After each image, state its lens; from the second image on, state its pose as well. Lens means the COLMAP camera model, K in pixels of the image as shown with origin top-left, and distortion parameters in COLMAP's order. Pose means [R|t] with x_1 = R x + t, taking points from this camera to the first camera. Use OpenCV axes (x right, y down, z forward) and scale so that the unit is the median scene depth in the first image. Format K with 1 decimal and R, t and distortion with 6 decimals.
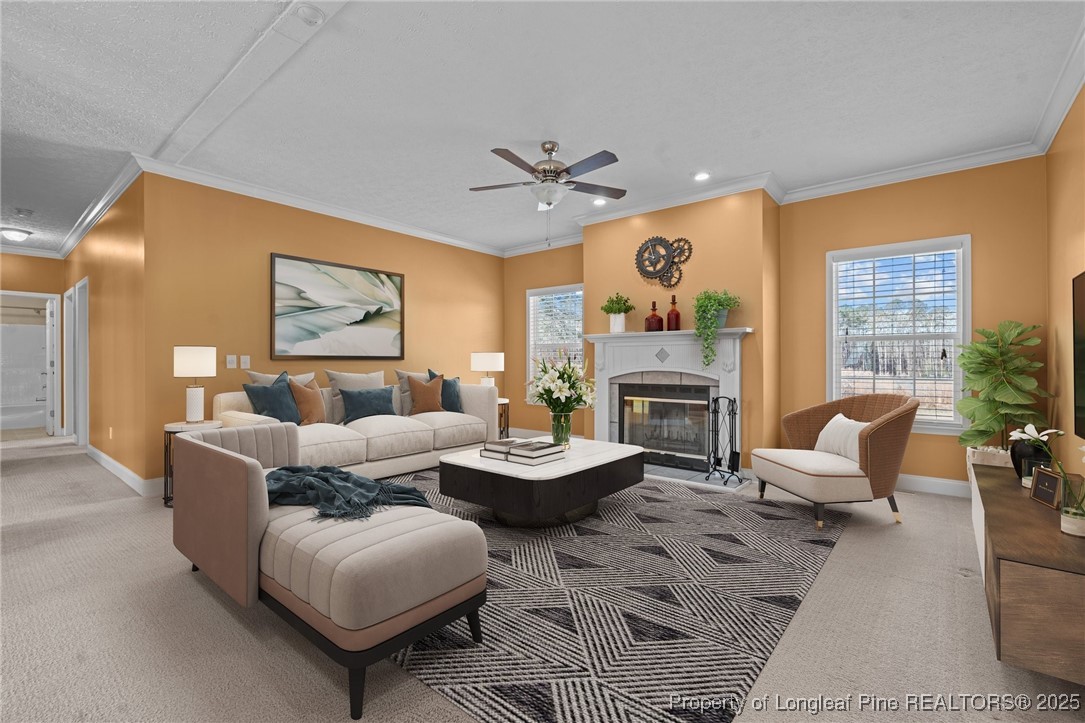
lens RADIAL K [[476.6, 0, 545.6], [0, 476.6, 364.9], [0, 0, 1]] dist [-0.011071, 0.000235]
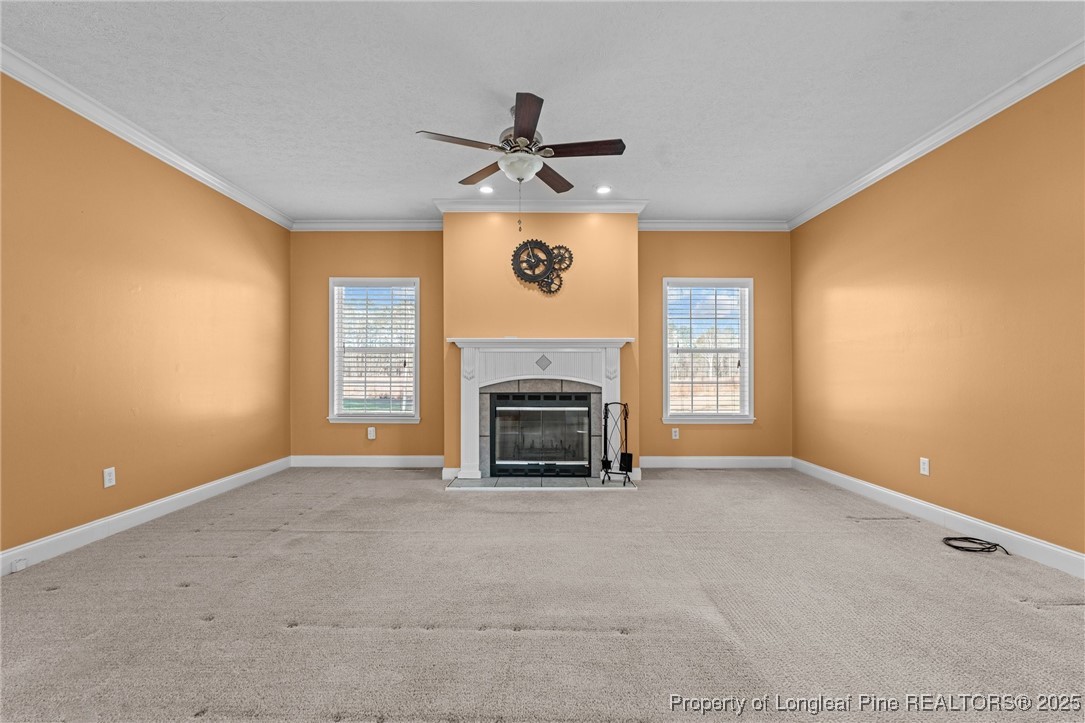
lens RADIAL K [[476.6, 0, 543.3], [0, 476.6, 366.8], [0, 0, 1]] dist [-0.011071, 0.000235]
pose [[0.771523, 0.005257, 0.636180, -0.377554], [0.002715, 0.999930, -0.011557, -0.000275], [-0.636196, 0.010644, 0.771454, 0.253266]]
